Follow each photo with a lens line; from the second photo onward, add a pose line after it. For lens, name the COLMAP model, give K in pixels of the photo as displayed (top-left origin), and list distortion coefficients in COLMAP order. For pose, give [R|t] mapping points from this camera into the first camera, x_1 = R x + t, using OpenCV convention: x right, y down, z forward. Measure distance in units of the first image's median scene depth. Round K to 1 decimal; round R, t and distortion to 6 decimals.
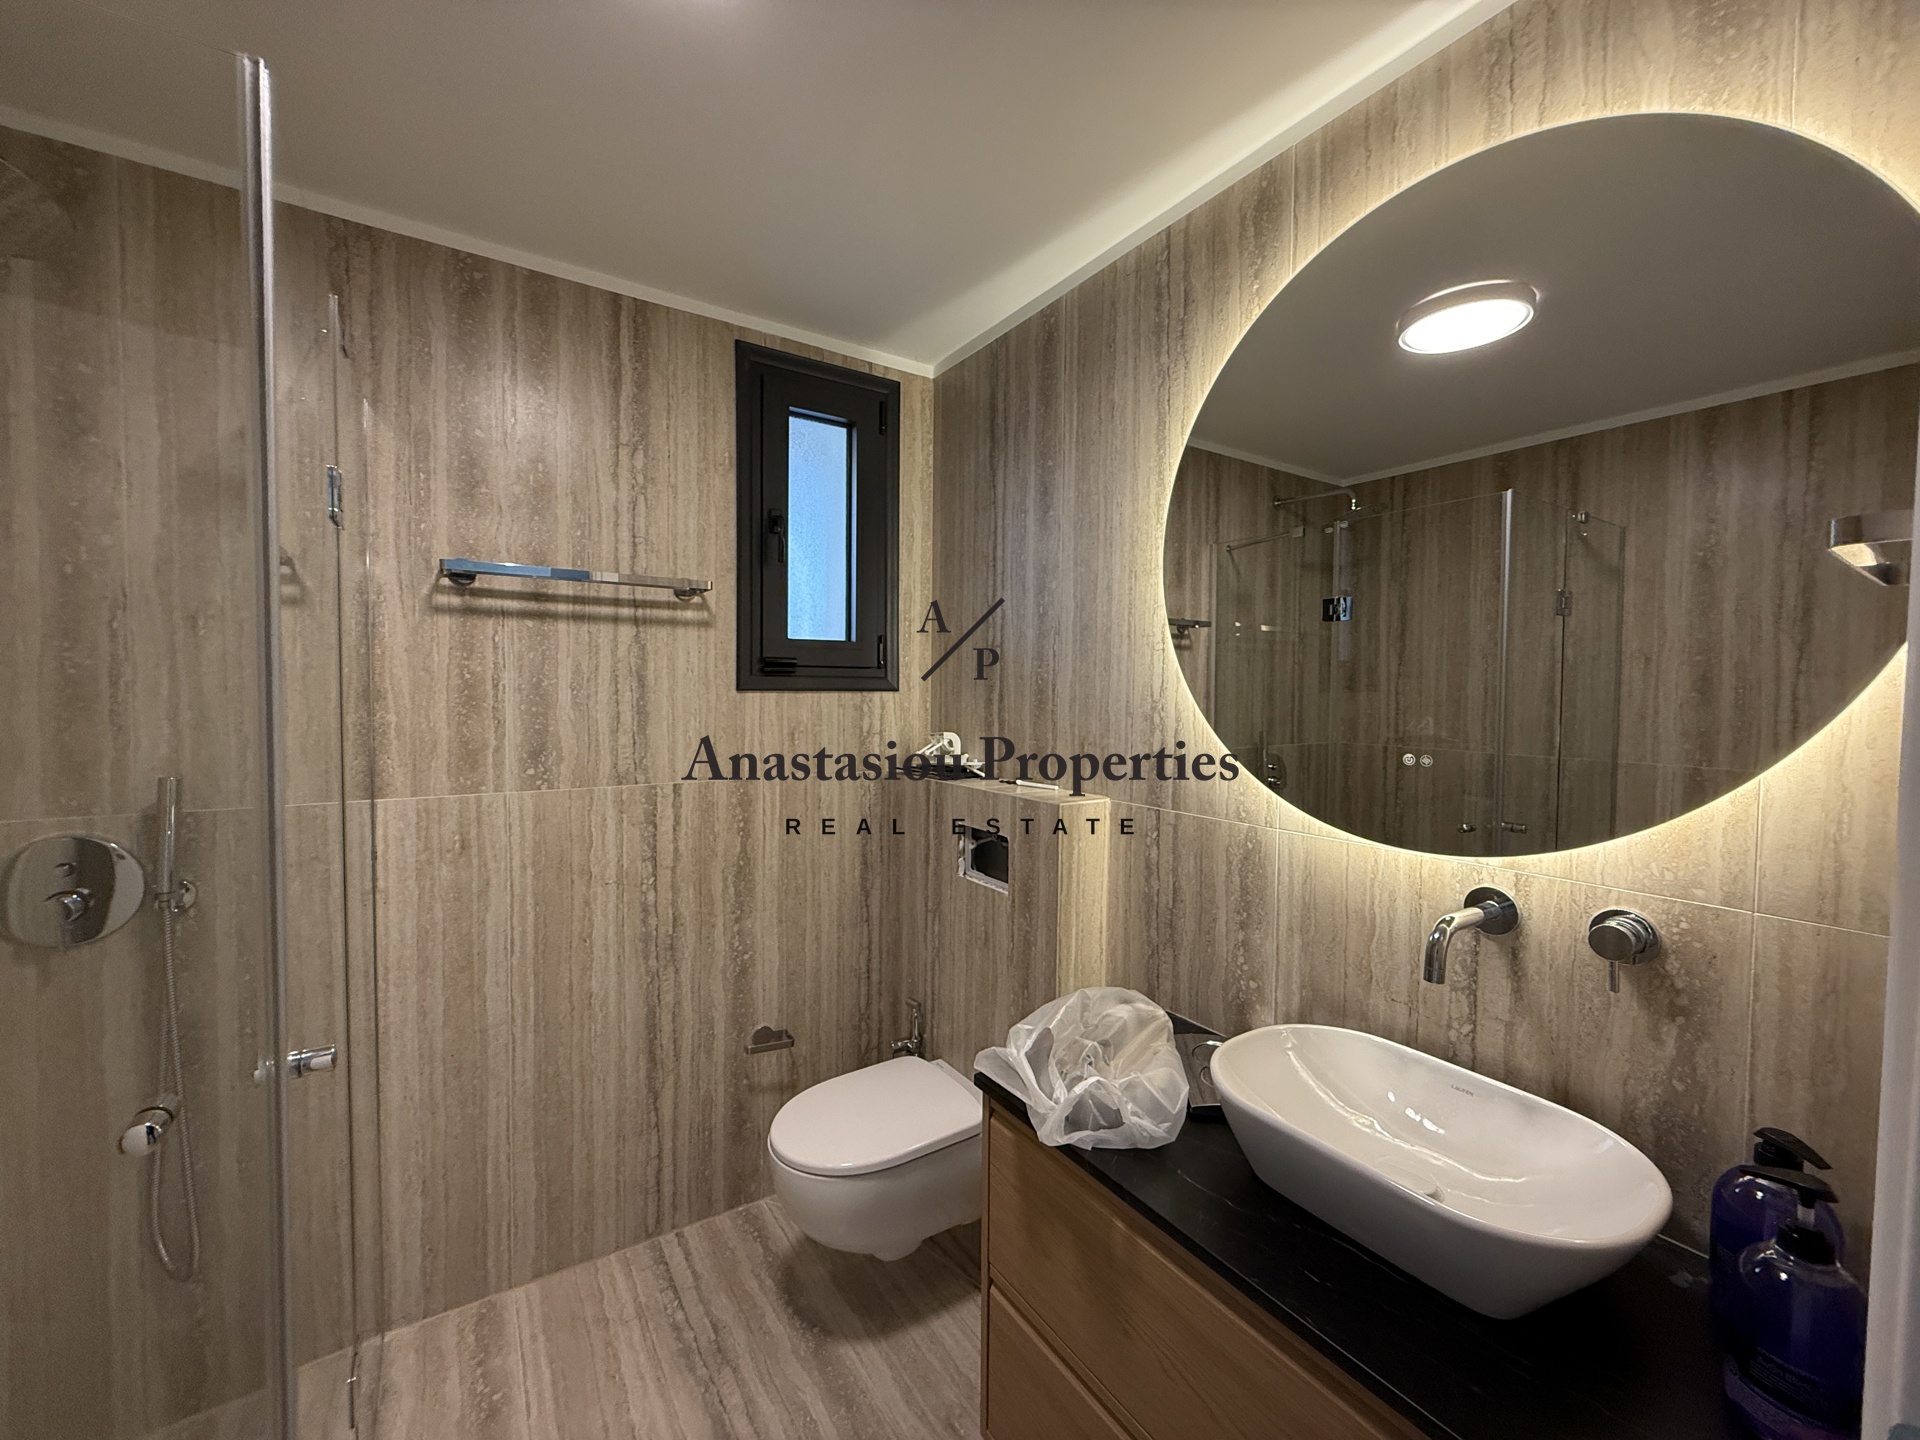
lens RADIAL K [[764.9, 0, 954.2], [0, 764.9, 717.3], [0, 0, 1]] dist [0.000451, -0.000114]
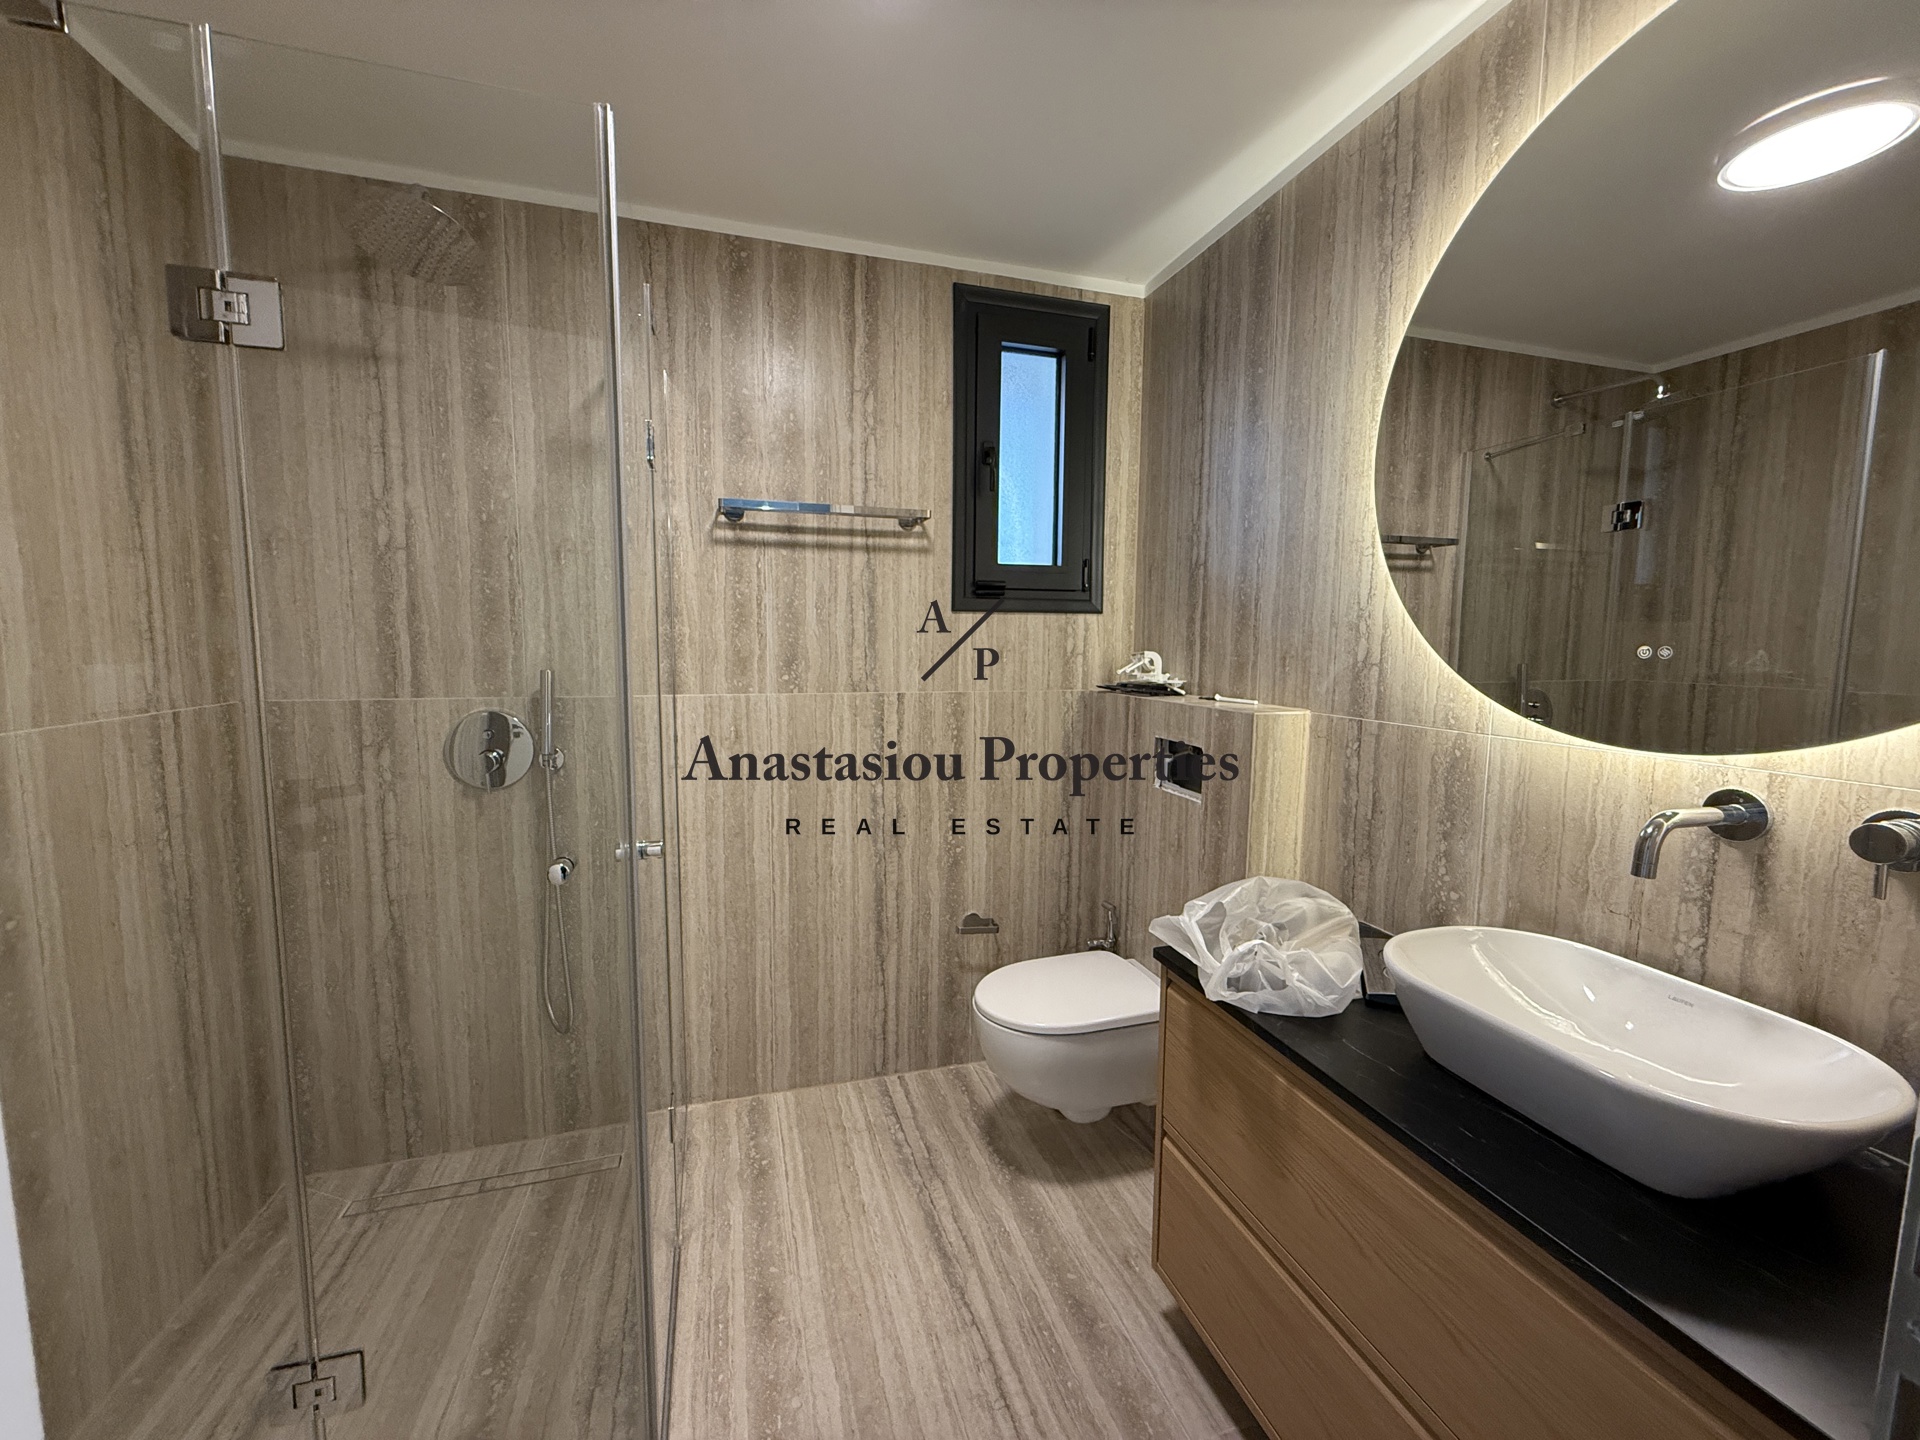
lens RADIAL K [[764.9, 0, 954.2], [0, 764.9, 717.3], [0, 0, 1]] dist [0.000451, -0.000114]
pose [[0.959585, 0.027029, -0.280119, 0.039303], [-0.009018, 0.997819, 0.065391, 0.054698], [0.281276, -0.060222, 0.957735, -0.081291]]
